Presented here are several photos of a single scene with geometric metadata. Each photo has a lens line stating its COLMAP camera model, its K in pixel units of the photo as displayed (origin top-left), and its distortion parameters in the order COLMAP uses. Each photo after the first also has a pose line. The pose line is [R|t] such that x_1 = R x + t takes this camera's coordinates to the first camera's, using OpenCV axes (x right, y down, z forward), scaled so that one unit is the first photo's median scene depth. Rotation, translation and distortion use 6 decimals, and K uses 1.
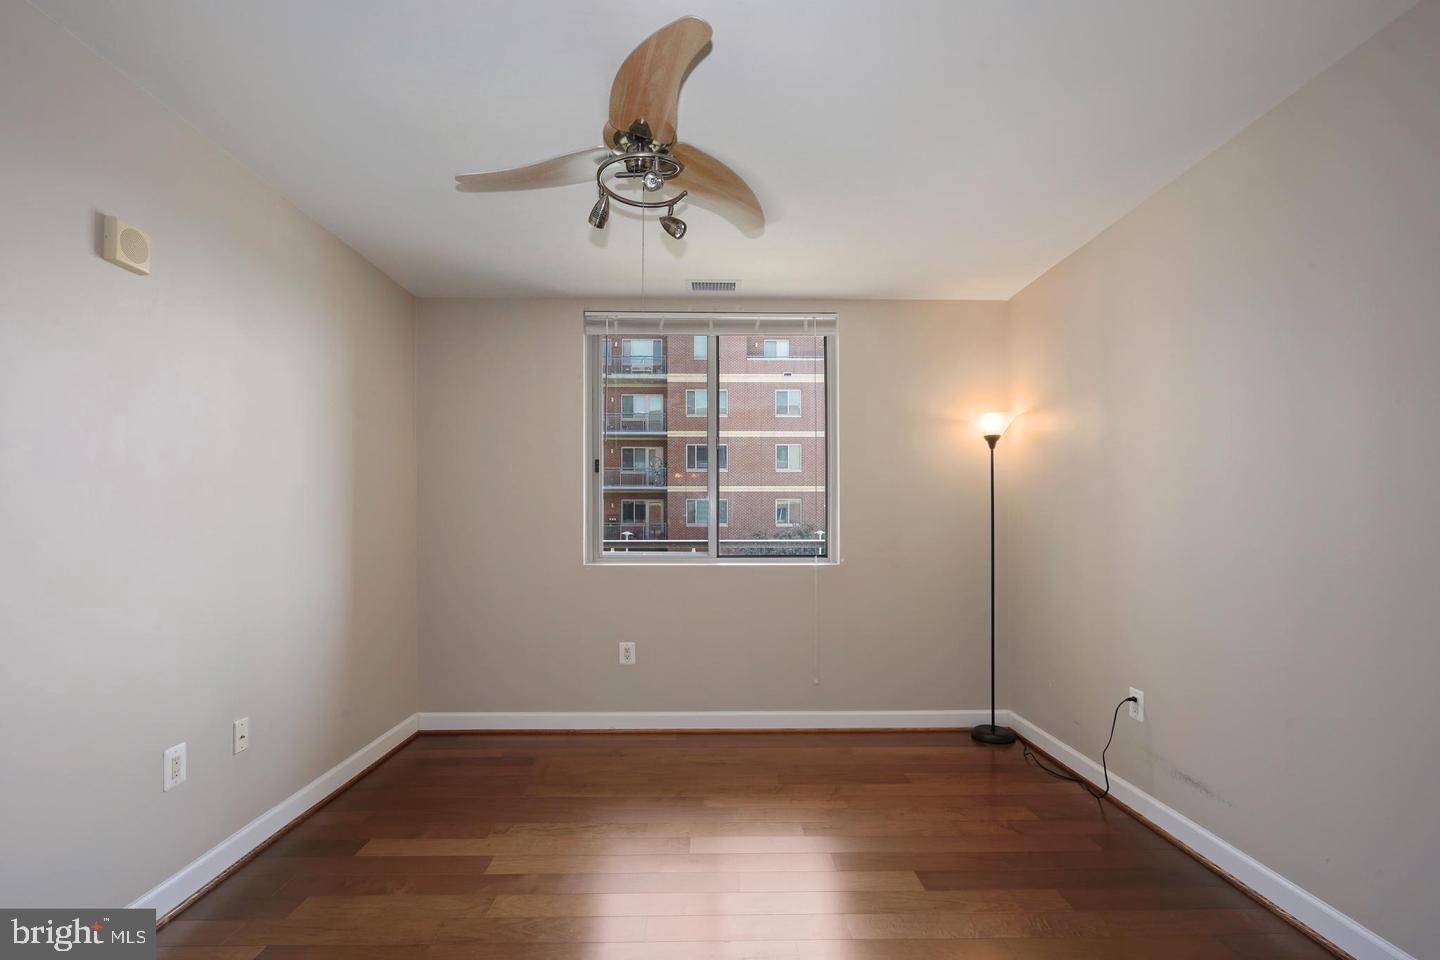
lens RADIAL K [[673.6, 0, 711.1], [0, 673.6, 515.4], [0, 0, 1]] dist [0.000881, 0.000472]
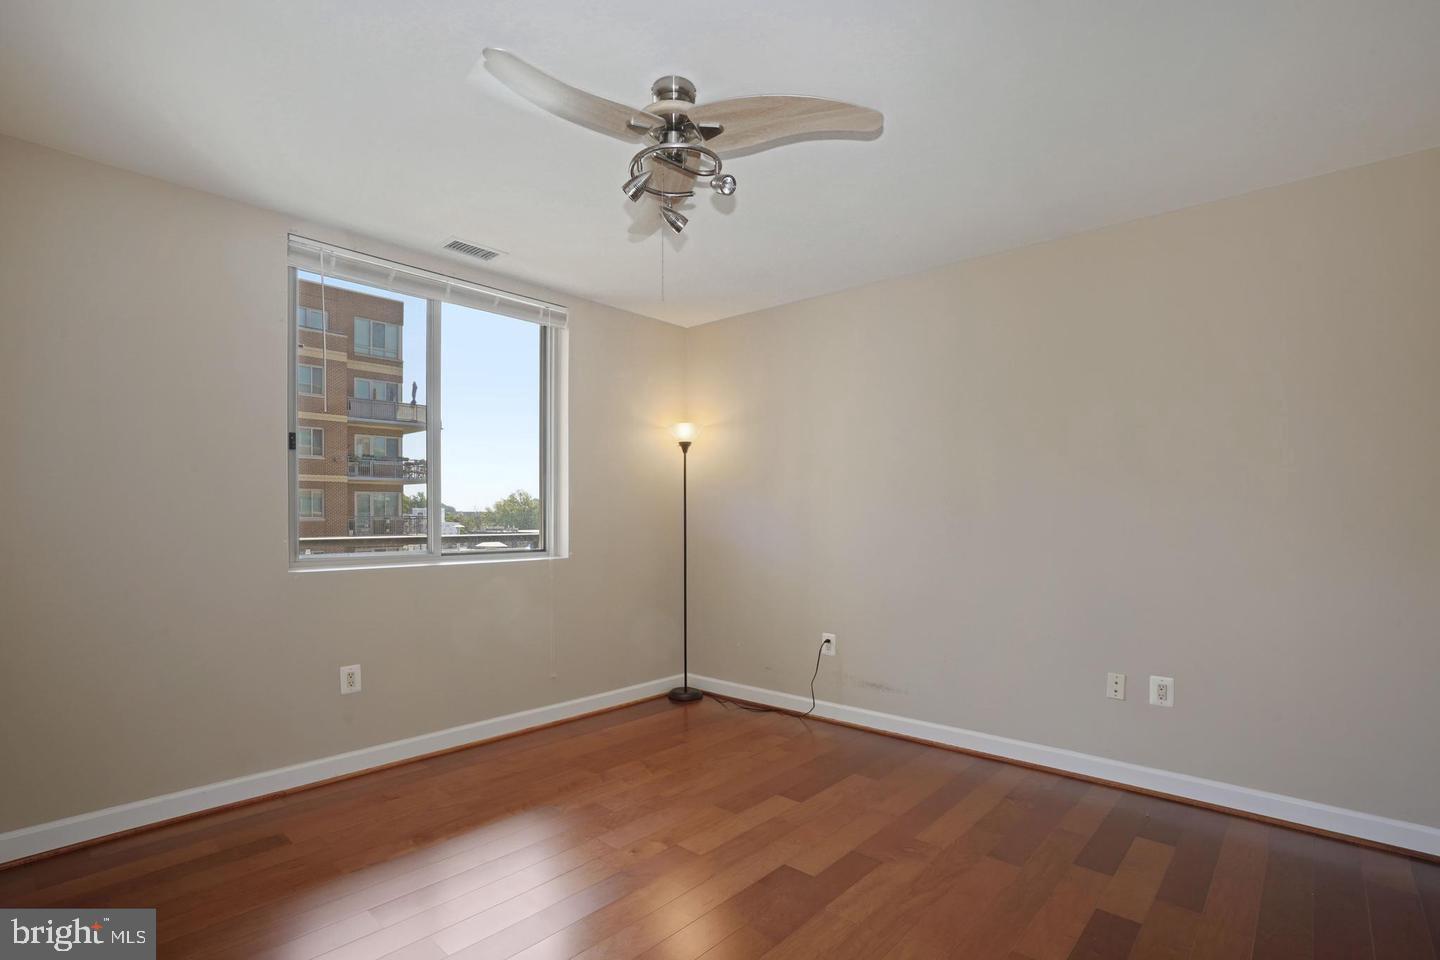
lens RADIAL K [[694.8, 0, 707.2], [0, 694.8, 524.8], [0, 0, 1]] dist [-0.060364, 0.027284]
pose [[0.680621, -0.008355, 0.732588, -0.437175], [-0.008345, 0.999782, 0.019155, 0.002258], [-0.732589, -0.019151, 0.680402, 0.144163]]
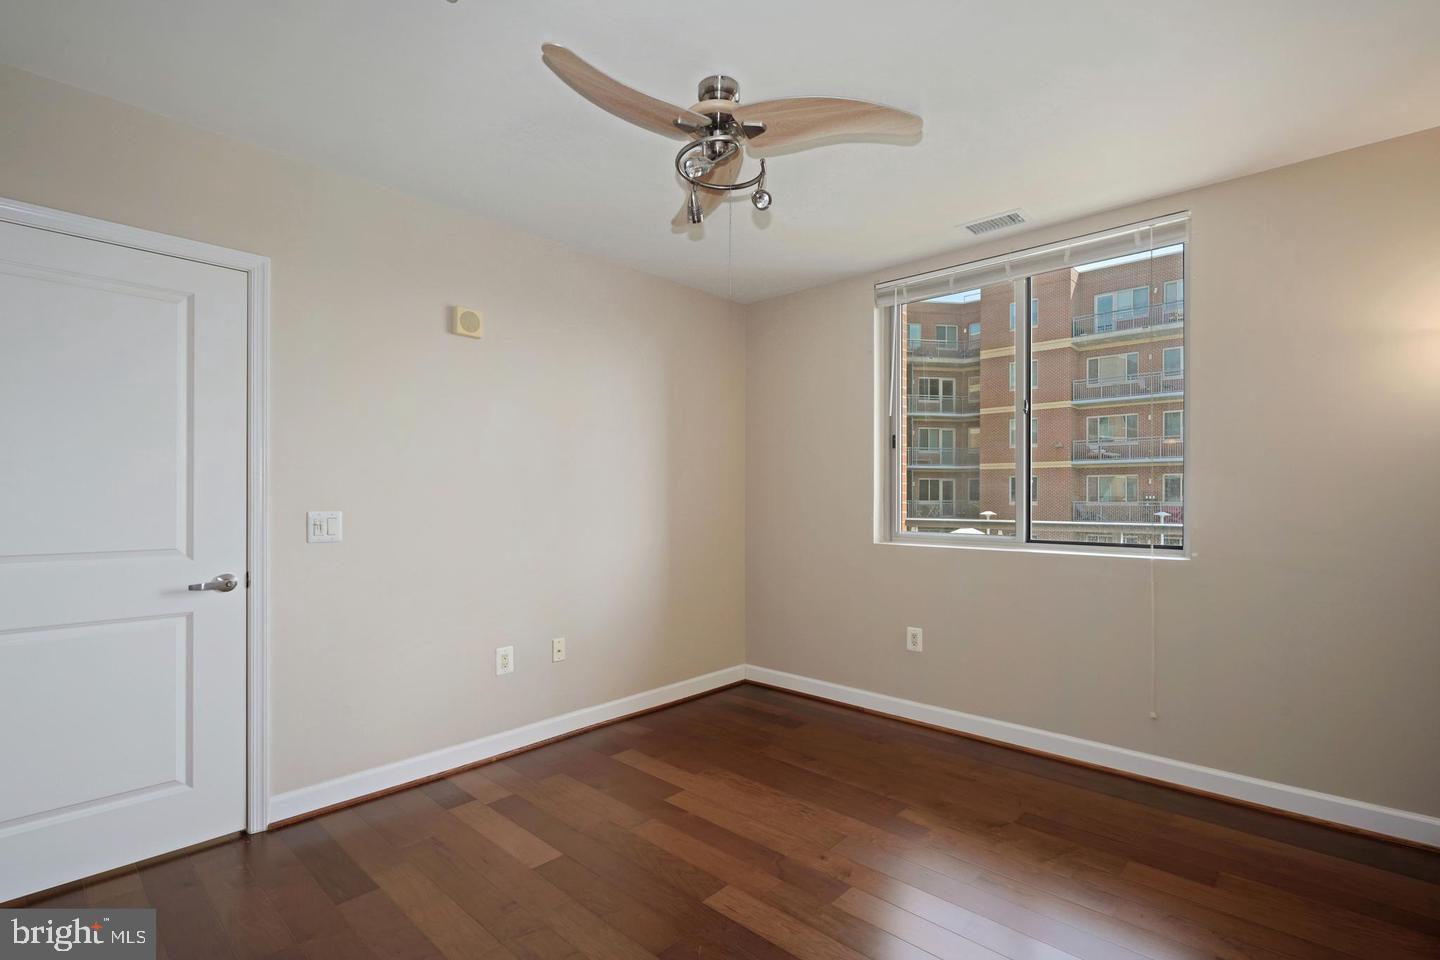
lens RADIAL K [[664.5, 0, 721.0], [0, 664.5, 498.4], [0, 0, 1]] dist [-0.000122, 0.000520]
pose [[0.726487, 0.001961, -0.687177, 0.322541], [0.003024, 0.999977, 0.006051, 0.001208], [0.687173, -0.006473, 0.726465, 0.143229]]
